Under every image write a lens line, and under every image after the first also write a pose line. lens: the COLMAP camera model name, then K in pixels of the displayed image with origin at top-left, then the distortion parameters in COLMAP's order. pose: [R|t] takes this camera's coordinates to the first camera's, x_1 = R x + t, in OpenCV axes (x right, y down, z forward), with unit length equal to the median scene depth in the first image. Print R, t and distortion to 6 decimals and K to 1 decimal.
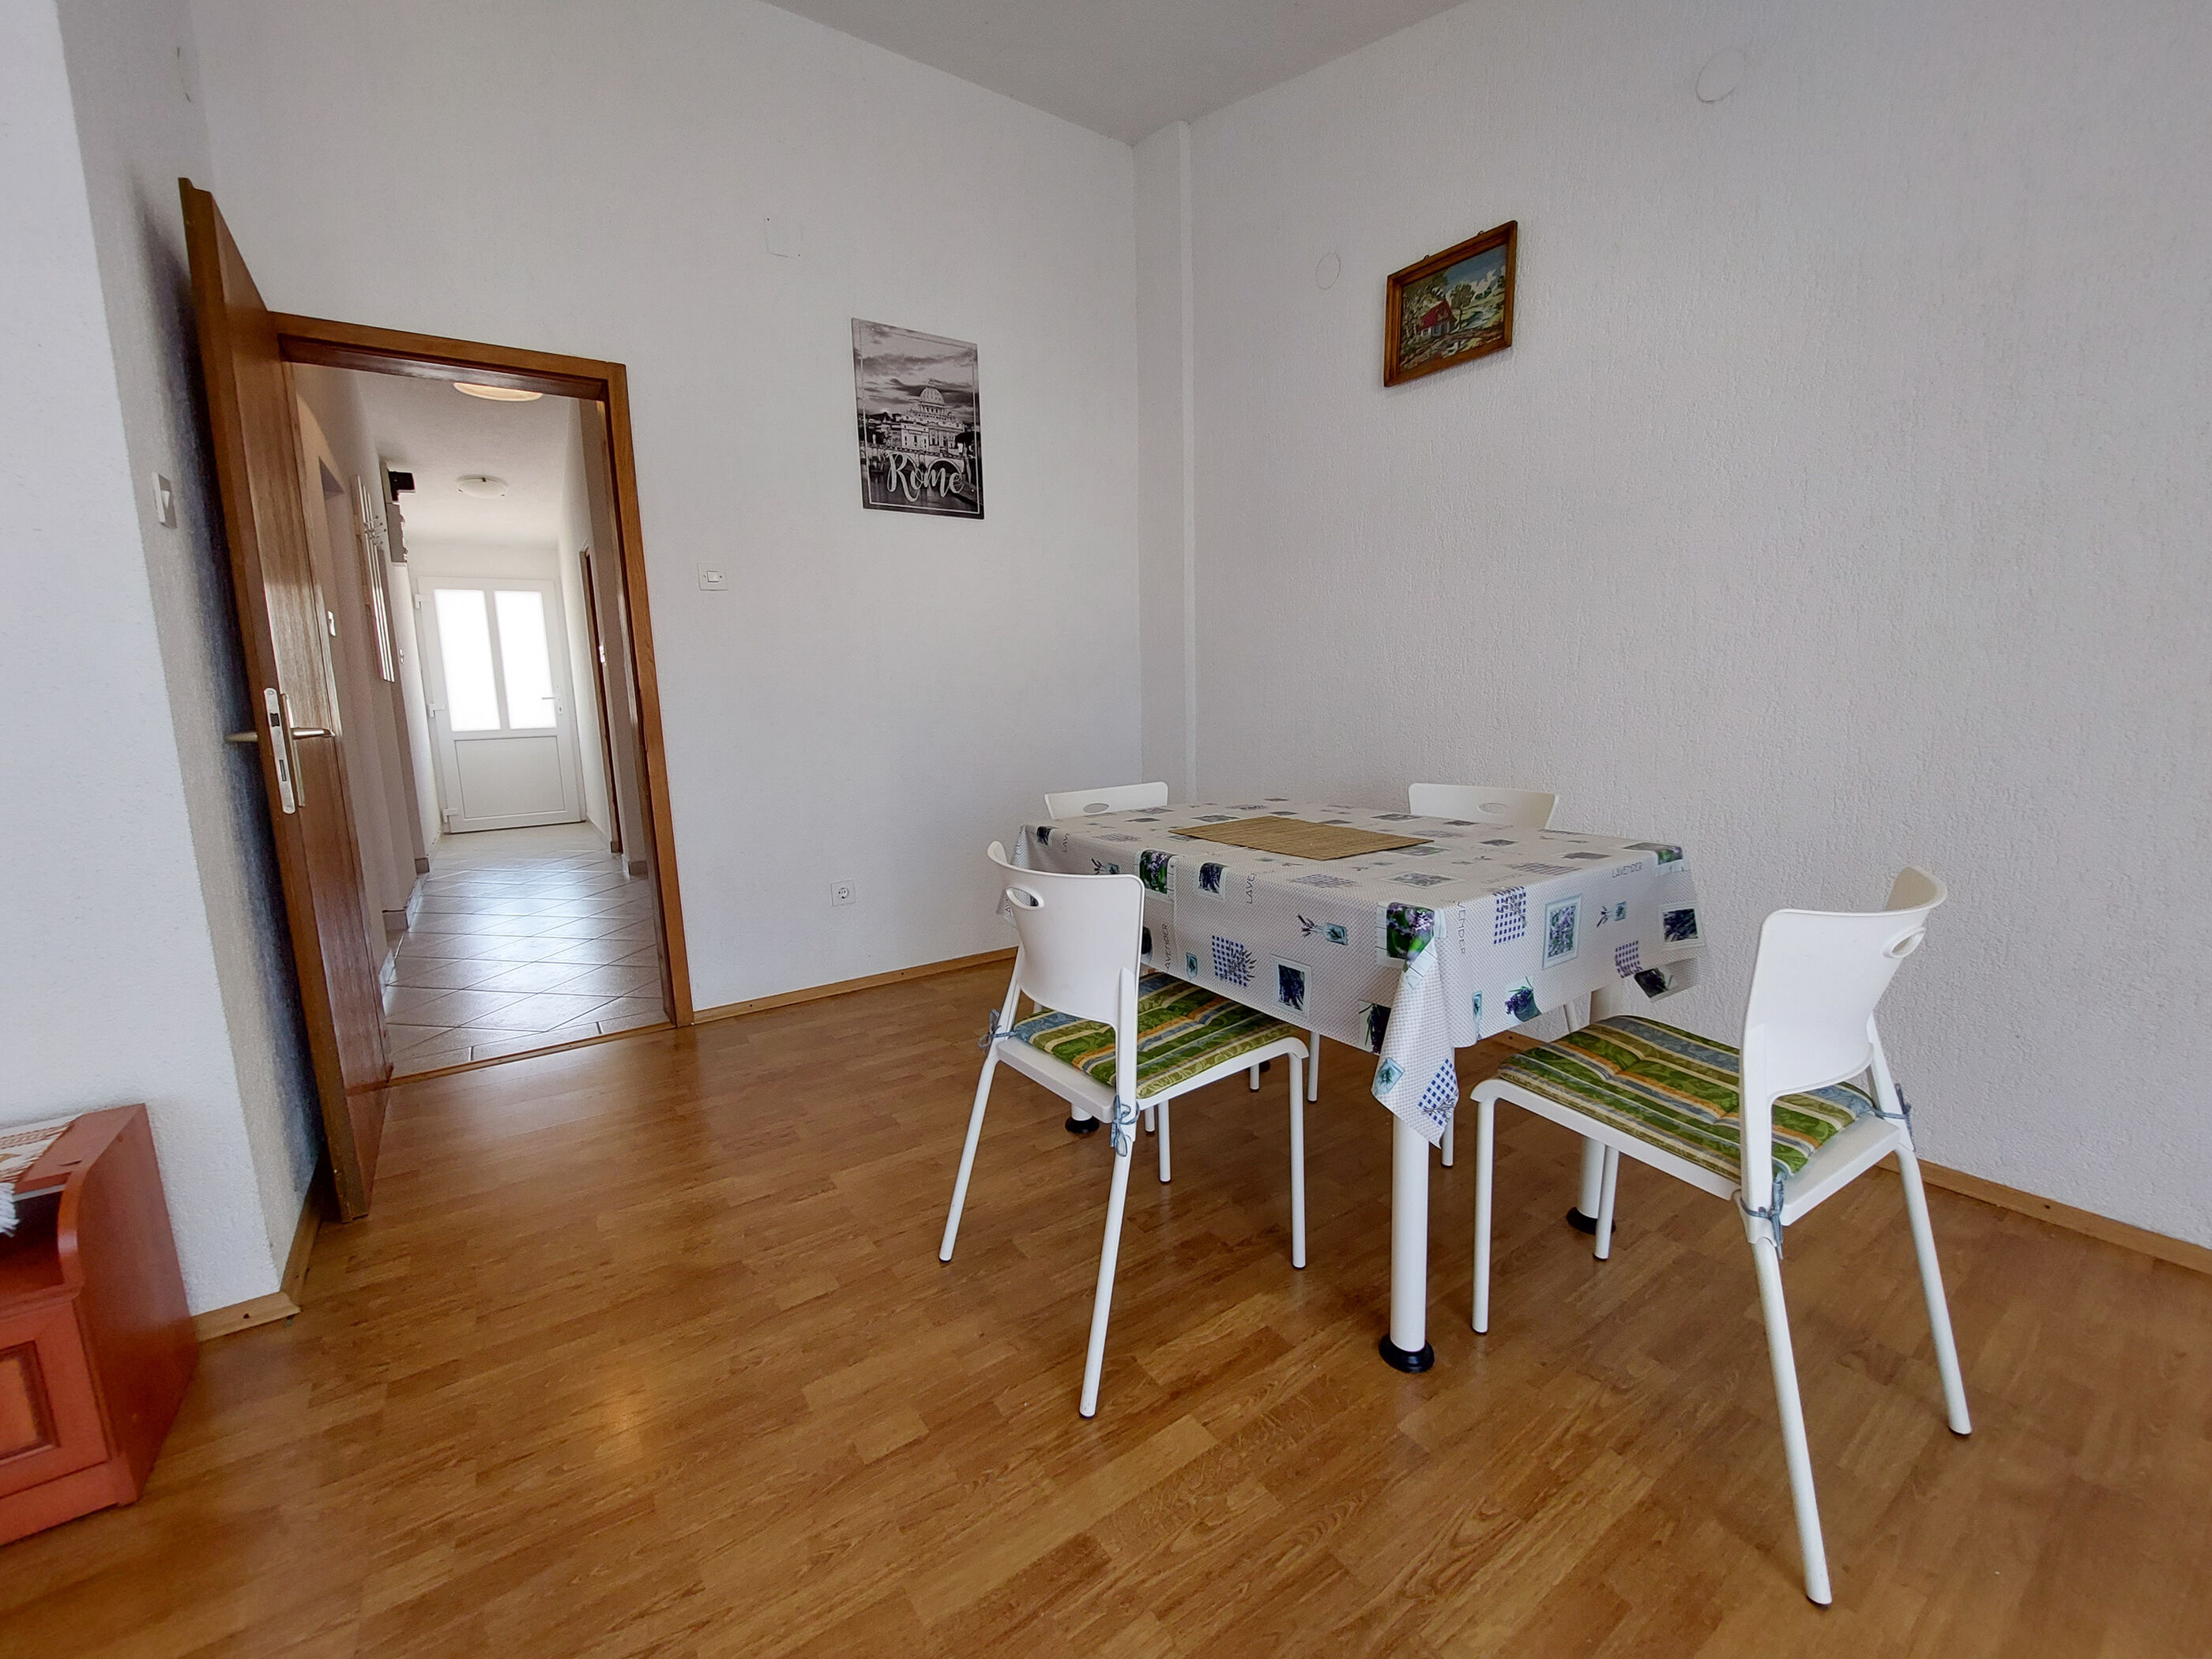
lens RADIAL K [[924.2, 0, 1093.1], [0, 924.2, 823.0], [0, 0, 1]] dist [0.009820, 0.000611]
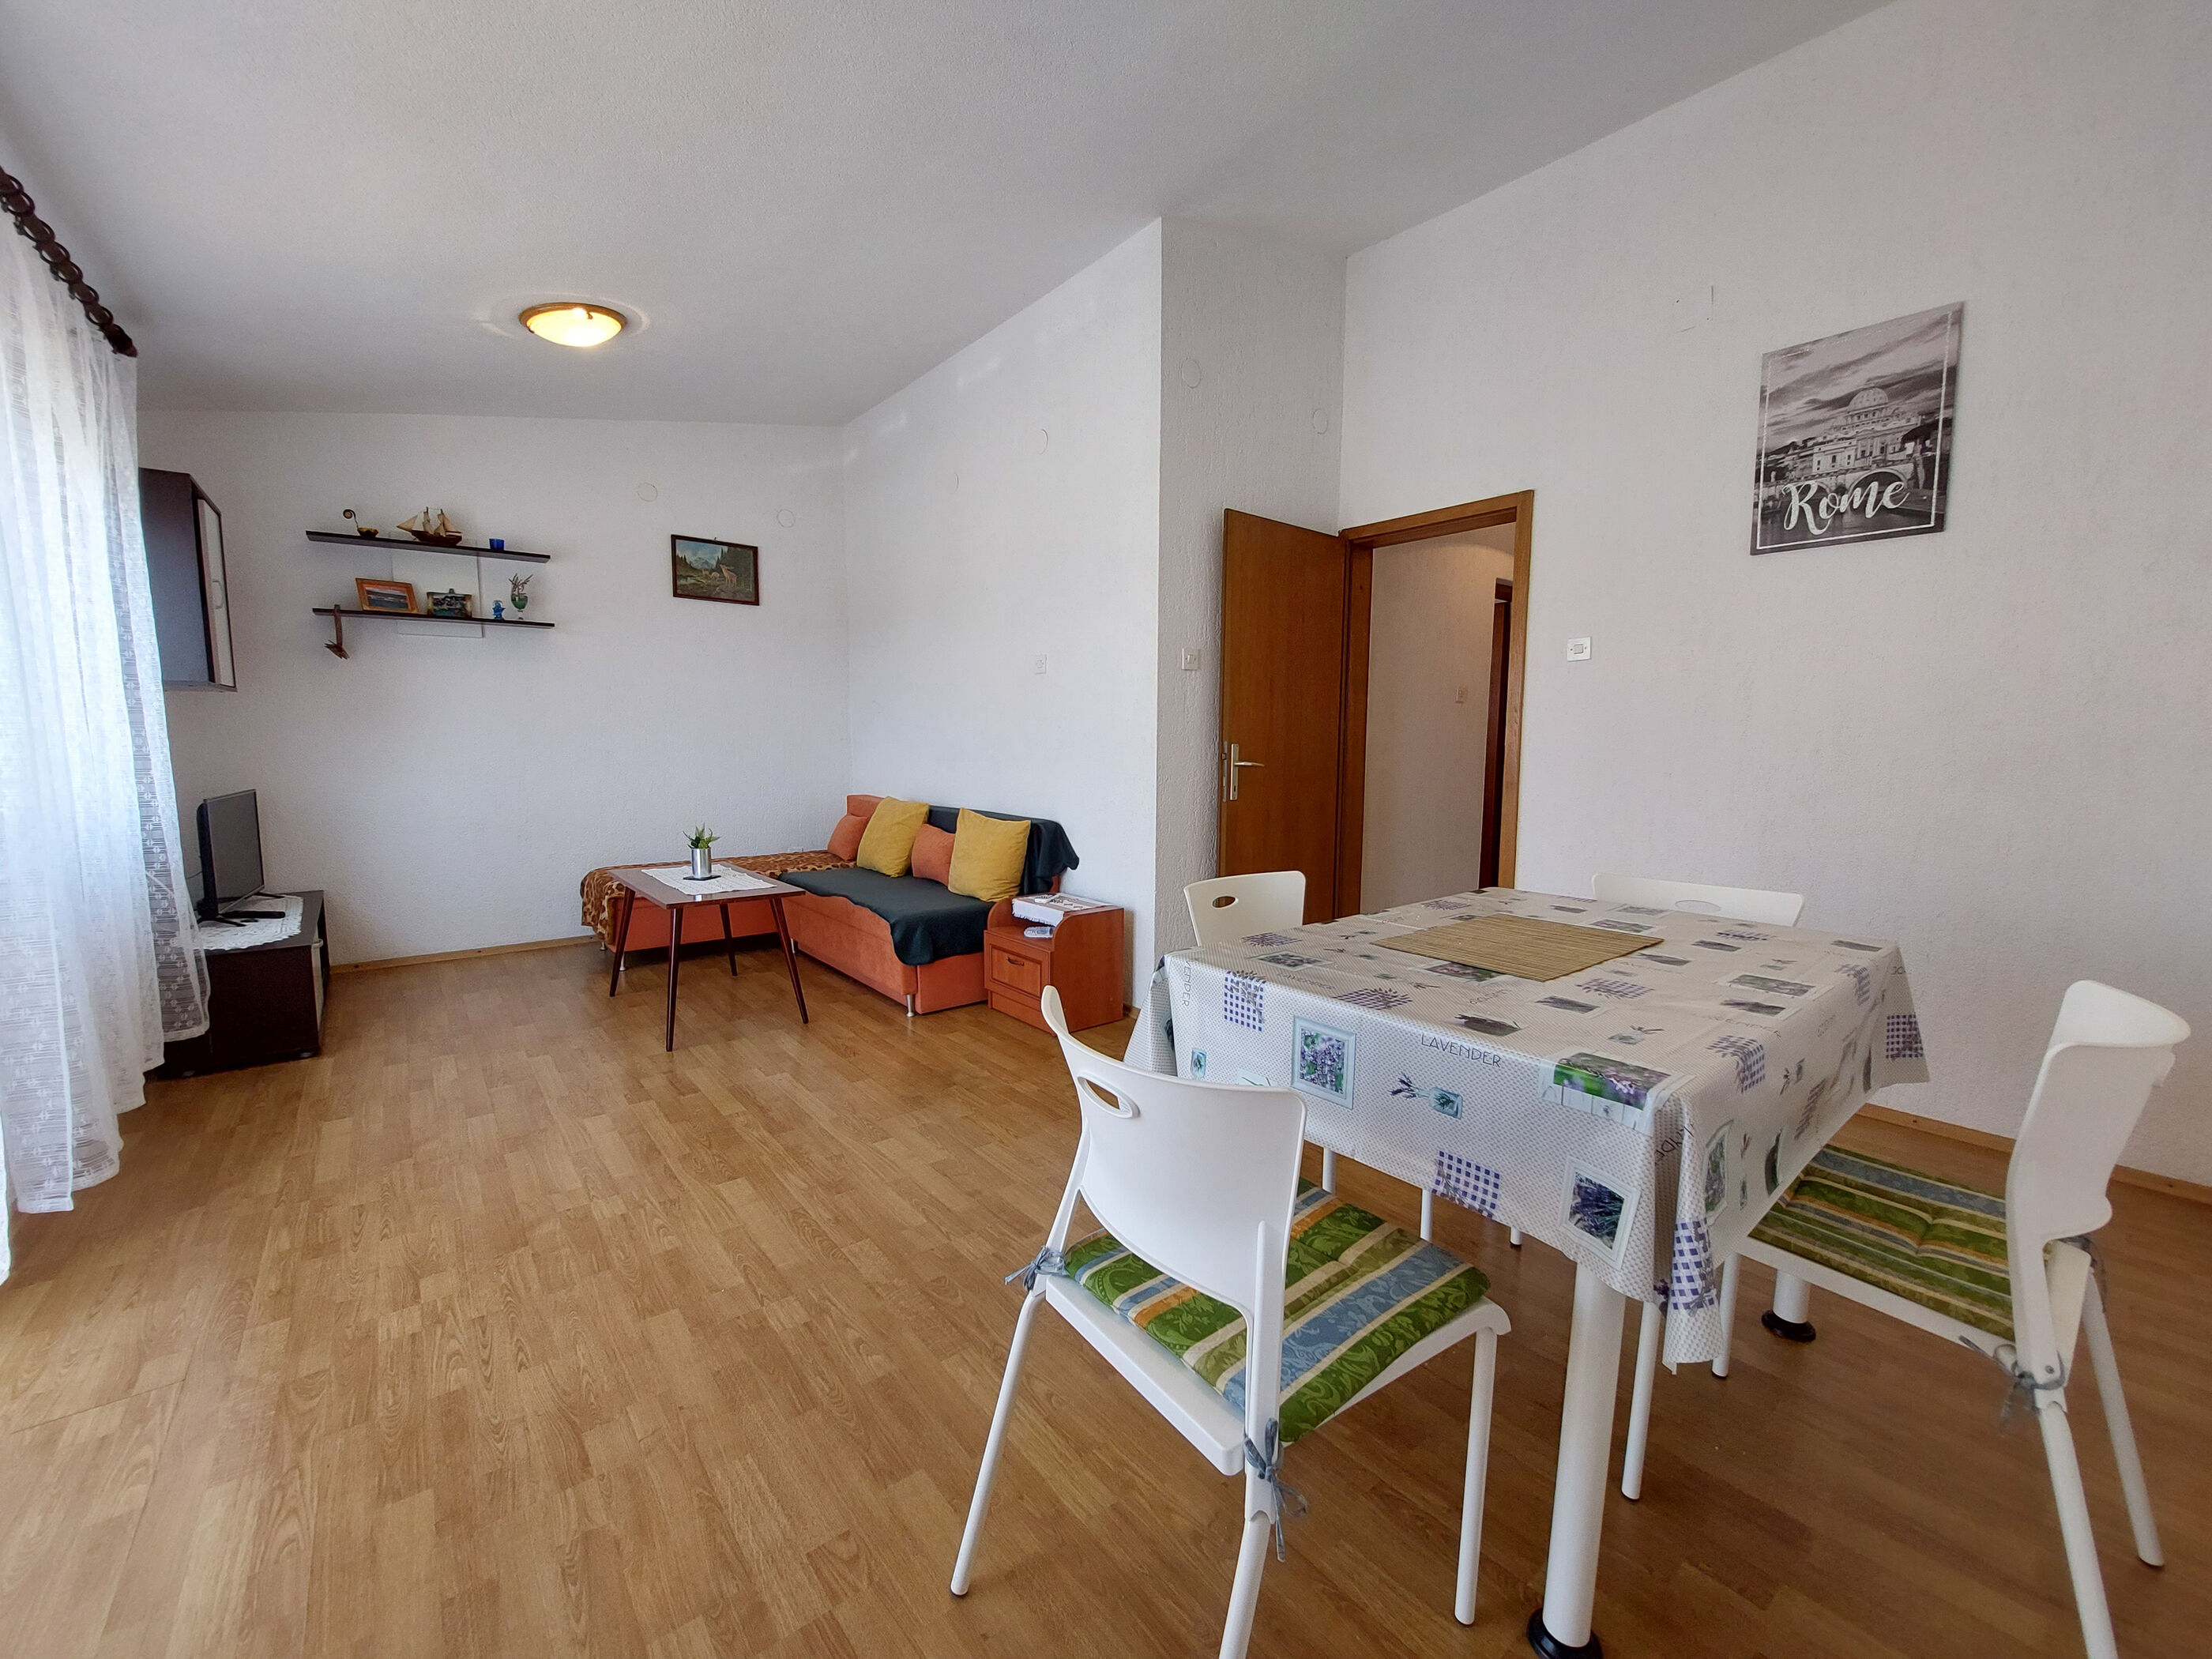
lens RADIAL K [[882.3, 0, 1108.1], [0, 882.3, 836.1], [0, 0, 1]] dist [-0.013758, -0.002098]
pose [[0.079409, 0.130234, -0.988298, 0.594961], [-0.152145, 0.981397, 0.117100, -0.071475], [0.985163, 0.141066, 0.097746, 0.326790]]
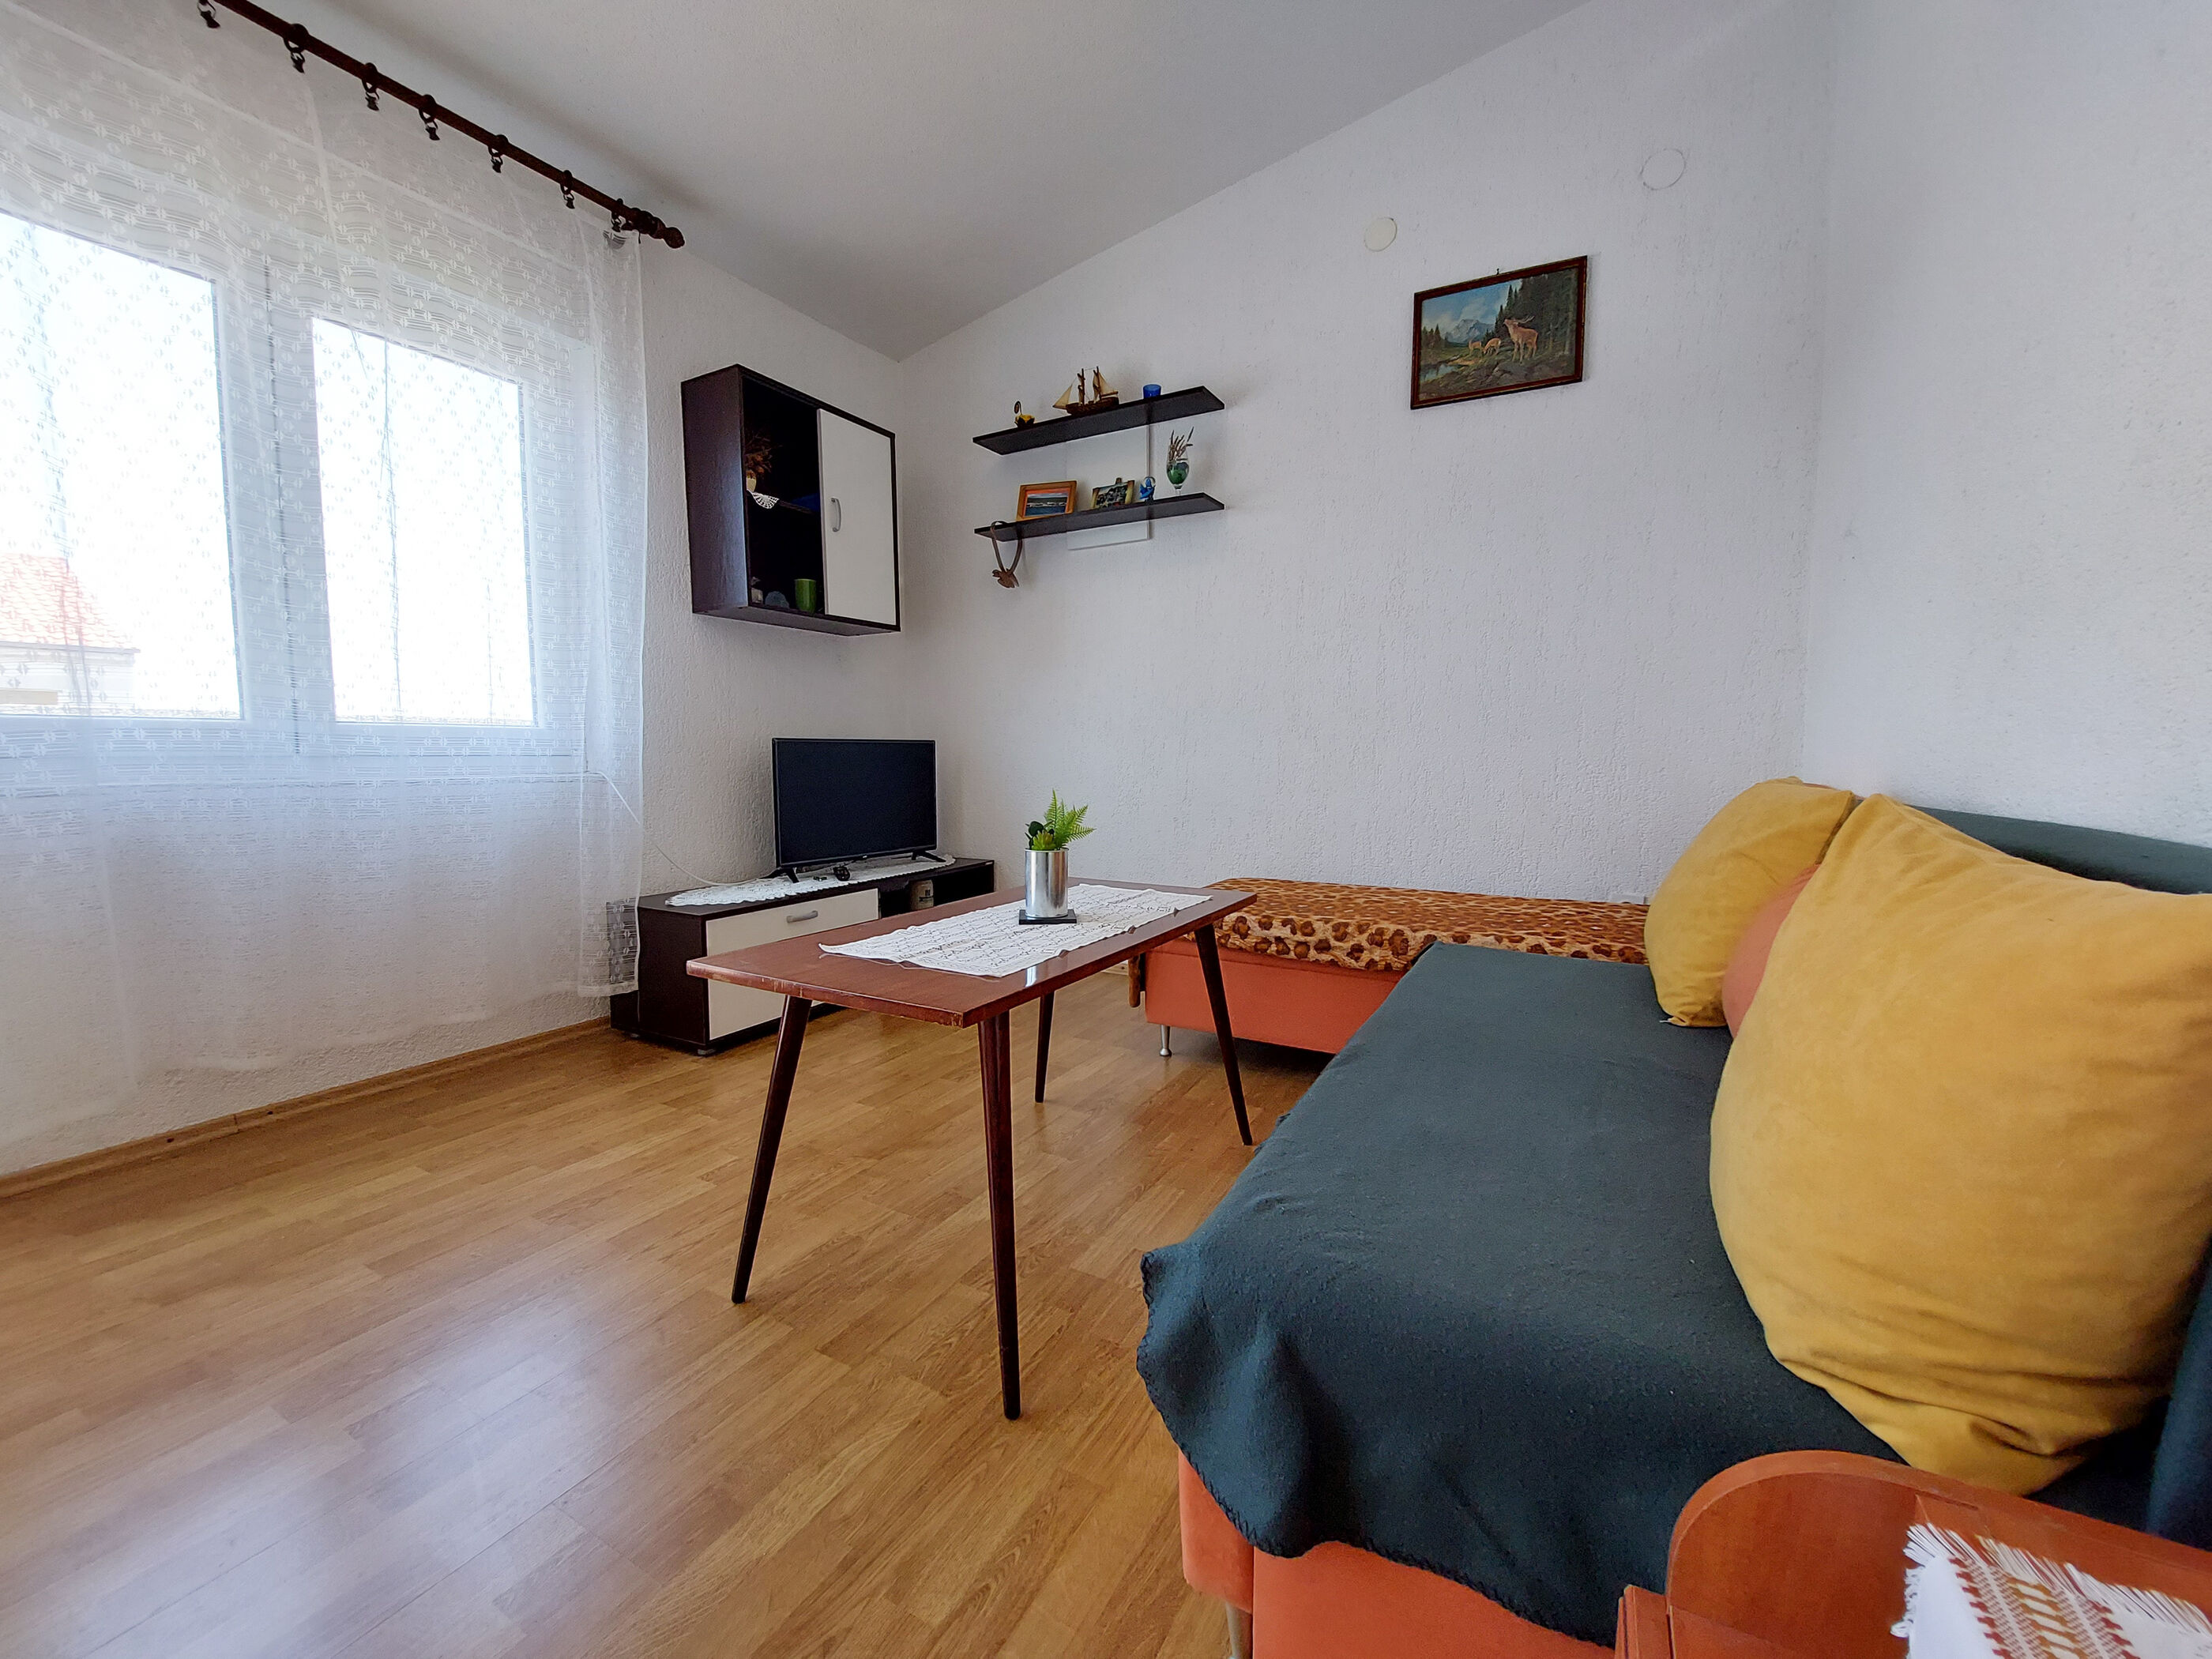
lens RADIAL K [[882.3, 0, 1095.4], [0, 882.3, 837.6], [0, 0, 1]] dist [-0.013758, -0.002098]
pose [[-0.894789, 0.062860, -0.442043, -0.359275], [-0.046795, 0.971384, 0.232858, 0.032180], [0.444031, 0.229044, -0.866242, 0.363363]]
